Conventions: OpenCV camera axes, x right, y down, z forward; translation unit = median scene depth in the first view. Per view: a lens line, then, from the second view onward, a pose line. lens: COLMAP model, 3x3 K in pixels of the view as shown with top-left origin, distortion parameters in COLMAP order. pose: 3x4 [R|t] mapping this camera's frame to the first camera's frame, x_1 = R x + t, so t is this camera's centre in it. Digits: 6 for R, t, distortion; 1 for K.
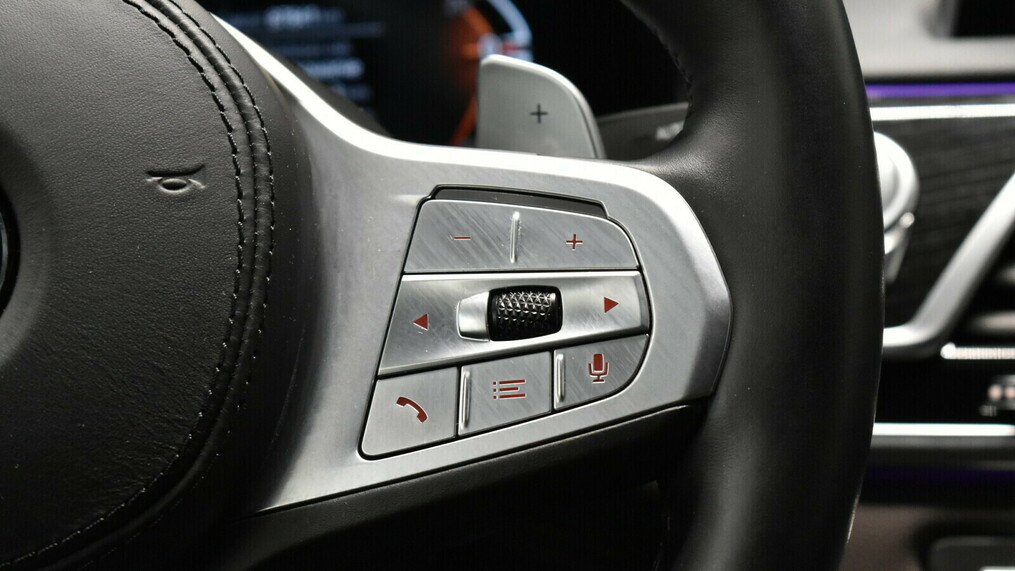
lens RADIAL K [[2248.8, 0, 506.8], [0, 2248.8, 282.5], [0, 0, 1]] dist [0.231839, 0.000000]
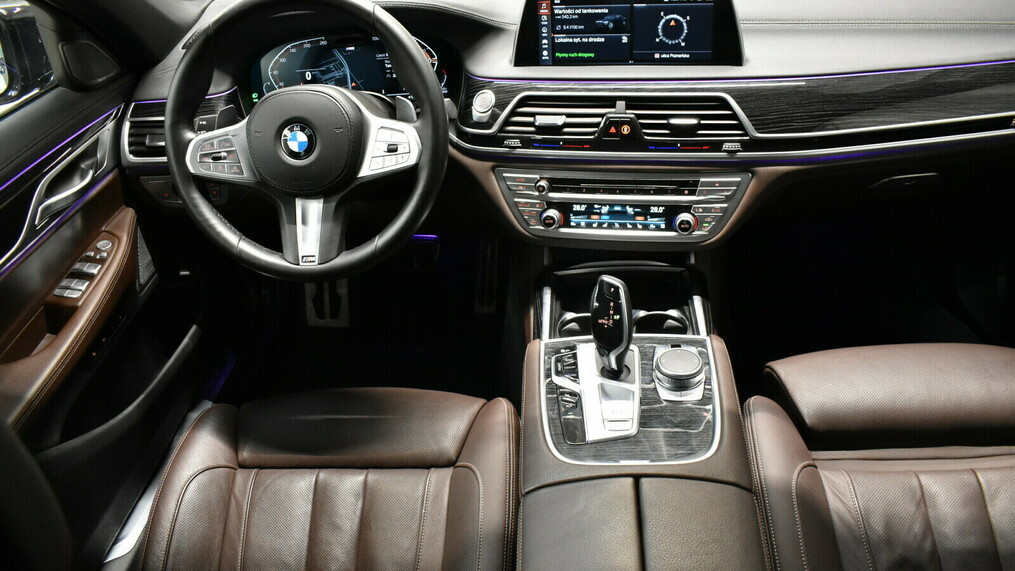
lens RADIAL K [[781.5, 0, 508.6], [0, 781.5, 285.7], [0, 0, 1]] dist [-0.104342, 0.020160]
pose [[0.991282, 0.040088, -0.125508, 0.637758], [0.011388, 0.922952, 0.384746, -0.481230], [0.131262, -0.382821, 0.914450, -1.159284]]
